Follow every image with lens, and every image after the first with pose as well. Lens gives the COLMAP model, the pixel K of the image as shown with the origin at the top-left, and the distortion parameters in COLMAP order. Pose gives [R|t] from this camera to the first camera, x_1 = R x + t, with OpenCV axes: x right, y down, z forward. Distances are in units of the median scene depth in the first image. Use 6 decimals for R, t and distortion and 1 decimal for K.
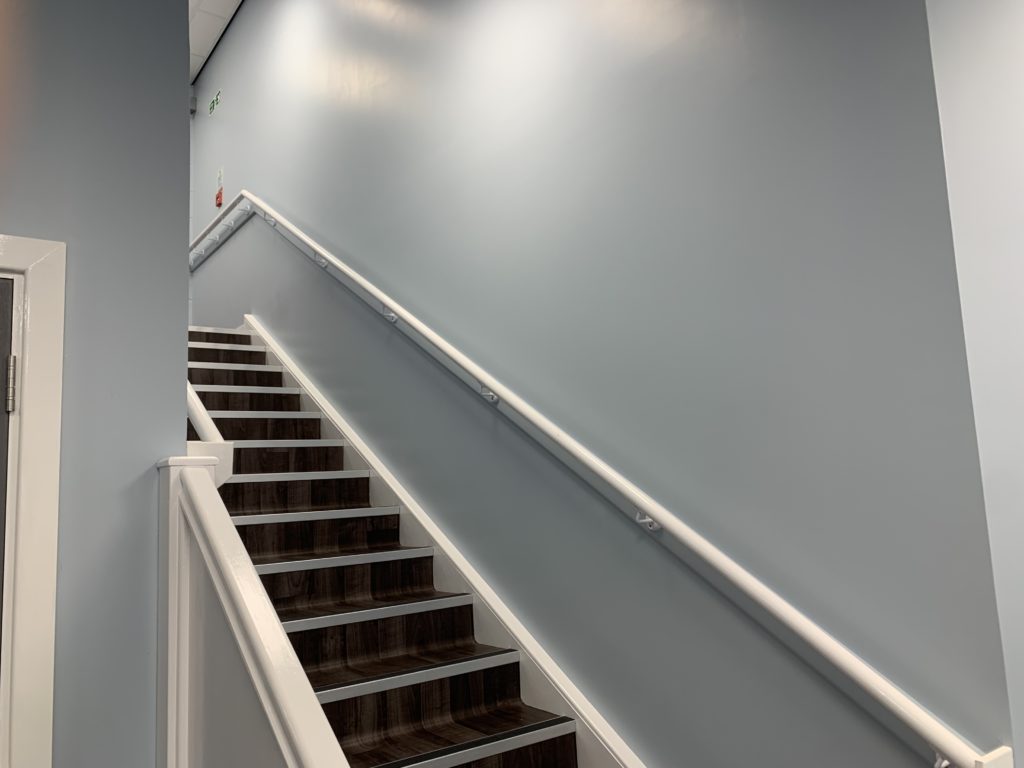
lens RADIAL K [[783.4, 0, 512.2], [0, 783.4, 382.2], [0, 0, 1]] dist [0.036812, -0.044730]
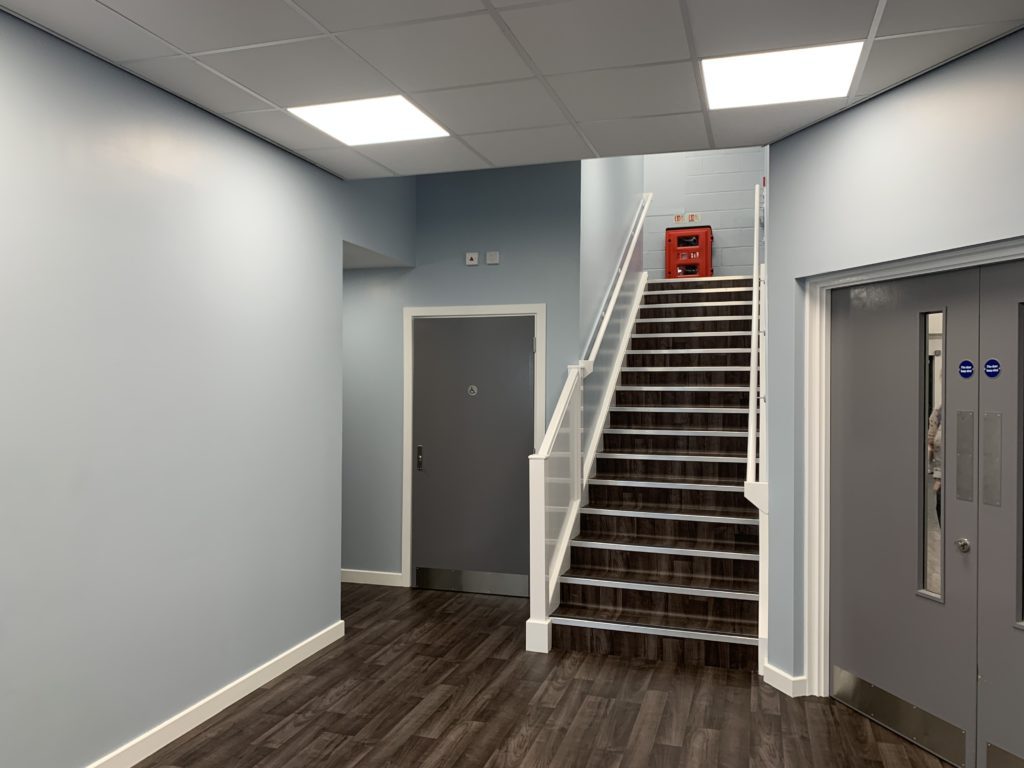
lens RADIAL K [[783.4, 0, 501.7], [0, 783.4, 374.7], [0, 0, 1]] dist [0.036812, -0.044730]
pose [[0.582362, 0.044192, -0.811727, 1.321742], [0.075200, 0.991311, 0.107921, -0.154840], [0.809444, -0.123891, 0.573979, -0.729253]]
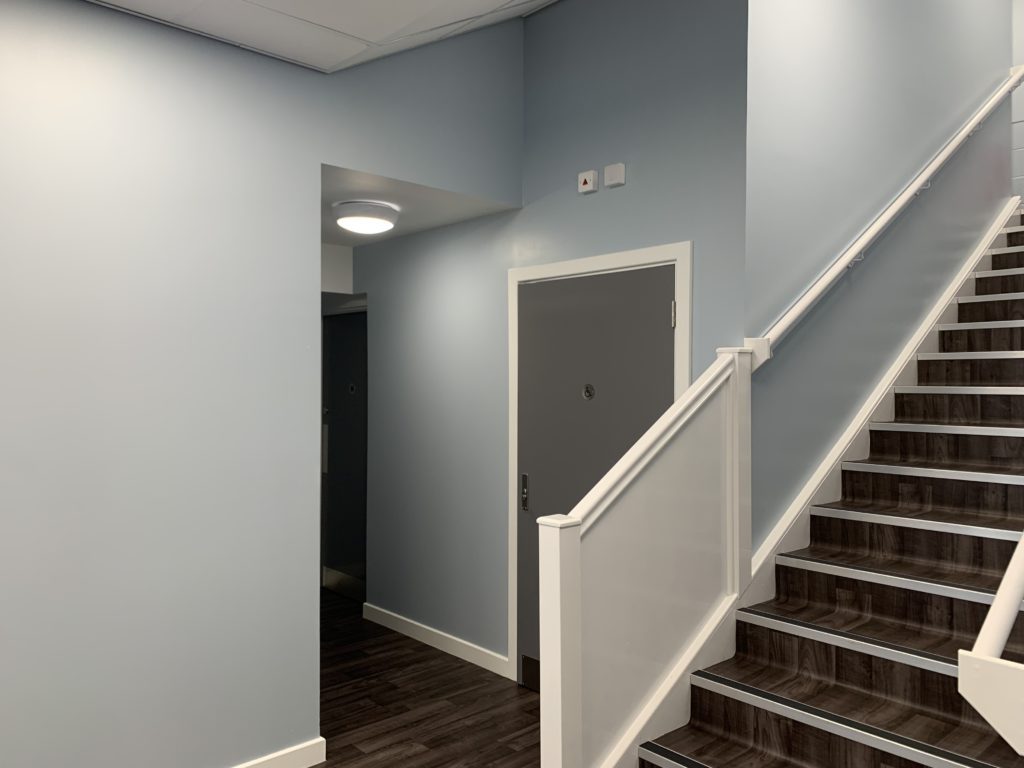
lens RADIAL K [[783.4, 0, 528.4], [0, 783.4, 380.2], [0, 0, 1]] dist [0.036812, -0.044730]
pose [[0.104103, 0.054247, -0.993086, 0.856042], [0.124296, 0.989973, 0.067106, -0.006899], [0.986769, -0.130422, 0.096316, 0.220532]]
